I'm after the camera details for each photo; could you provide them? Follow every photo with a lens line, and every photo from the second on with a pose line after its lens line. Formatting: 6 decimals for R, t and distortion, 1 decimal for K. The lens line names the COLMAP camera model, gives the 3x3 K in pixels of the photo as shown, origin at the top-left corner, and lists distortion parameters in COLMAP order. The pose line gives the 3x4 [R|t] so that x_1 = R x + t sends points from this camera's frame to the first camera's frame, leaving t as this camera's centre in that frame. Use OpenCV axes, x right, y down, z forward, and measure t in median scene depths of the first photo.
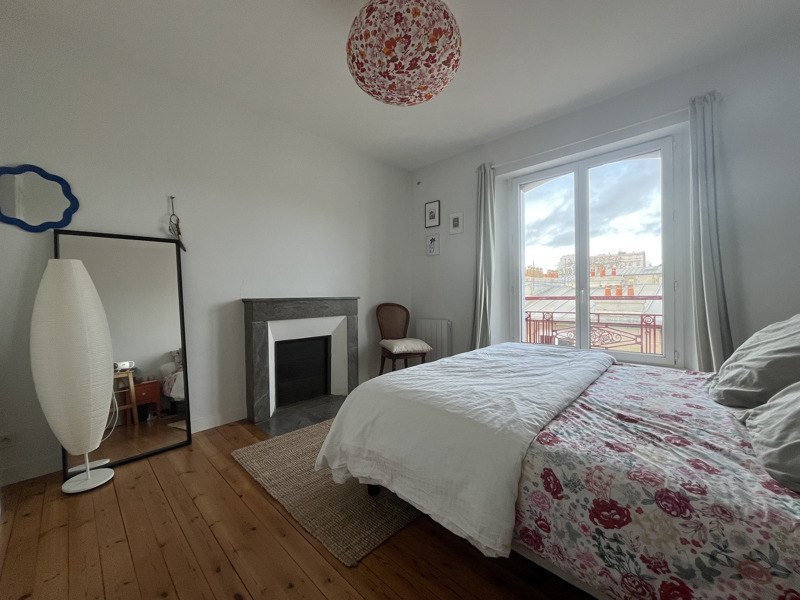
lens RADIAL K [[317.5, 0, 397.8], [0, 317.5, 295.8], [0, 0, 1]] dist [-0.002473, -0.000119]
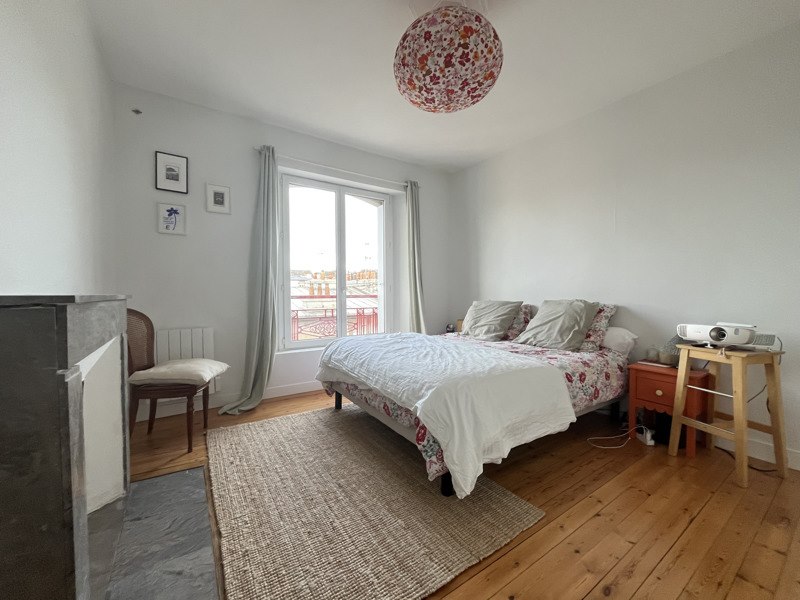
lens RADIAL K [[317.5, 0, 398.4], [0, 317.5, 296.4], [0, 0, 1]] dist [-0.002473, -0.000119]
pose [[0.214047, 0.001318, 0.976822, -0.509412], [0.003044, 0.999993, -0.002016, 0.008053], [-0.976819, 0.003405, 0.214042, 0.448838]]
